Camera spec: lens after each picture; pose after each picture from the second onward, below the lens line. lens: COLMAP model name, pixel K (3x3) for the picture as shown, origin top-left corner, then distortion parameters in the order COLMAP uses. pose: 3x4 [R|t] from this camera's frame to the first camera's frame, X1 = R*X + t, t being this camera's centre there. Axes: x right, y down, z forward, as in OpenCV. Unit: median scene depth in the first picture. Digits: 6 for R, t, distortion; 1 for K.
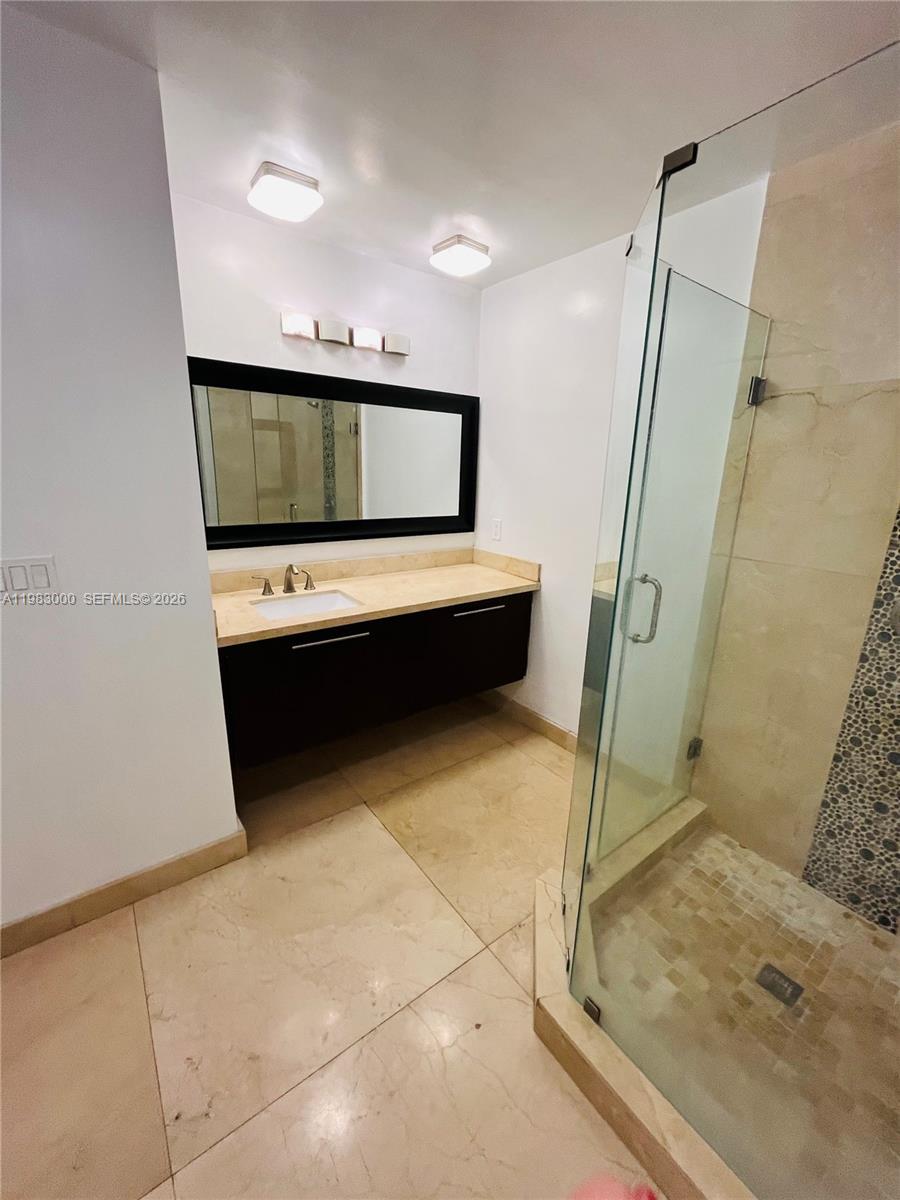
lens RADIAL K [[485.4, 0, 451.8], [0, 485.4, 598.6], [0, 0, 1]] dist [-0.008714, 0.000378]
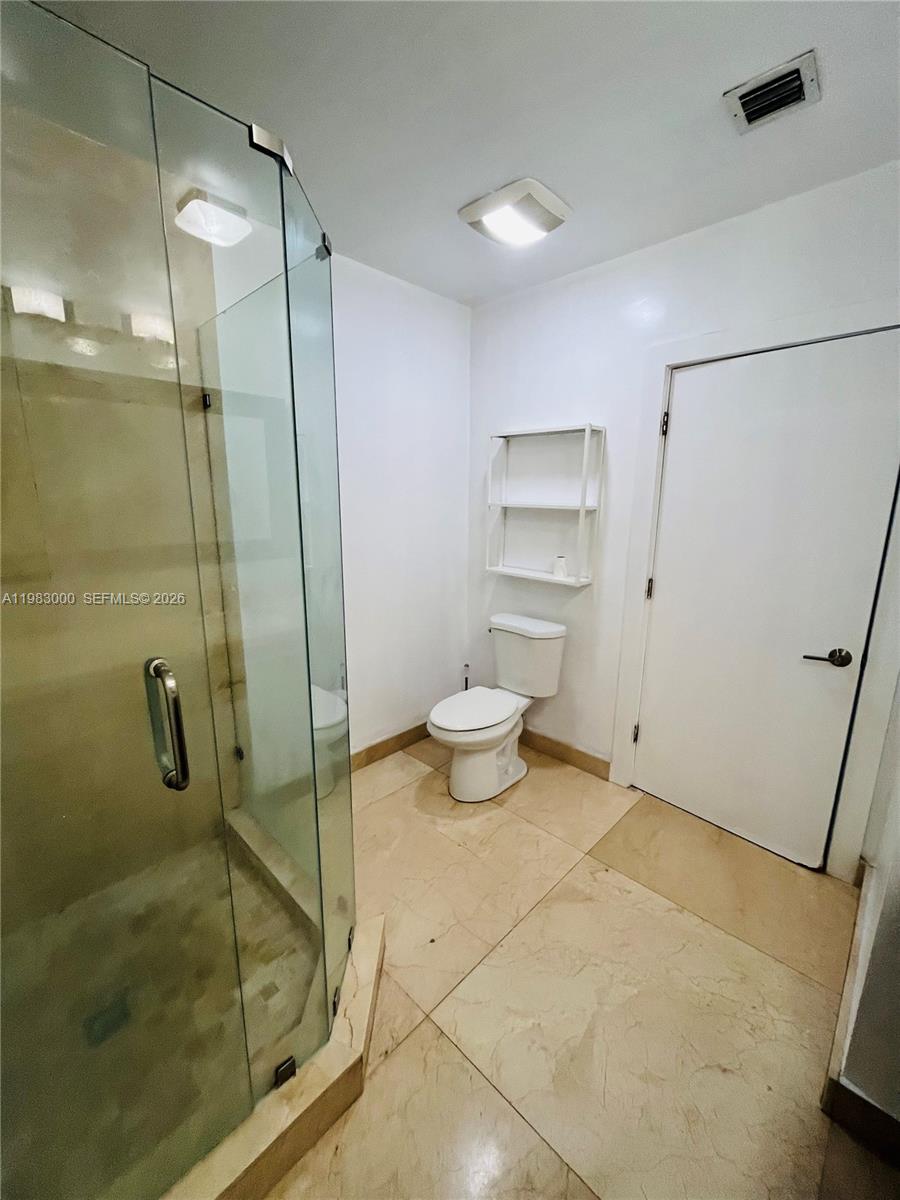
lens RADIAL K [[485.4, 0, 449.0], [0, 485.4, 599.3], [0, 0, 1]] dist [-0.008714, 0.000378]
pose [[-0.987197, 0.002505, -0.159484, 0.185218], [-0.070504, 0.890043, 0.450393, -0.377260], [0.143076, 0.455871, -0.878471, 1.543056]]
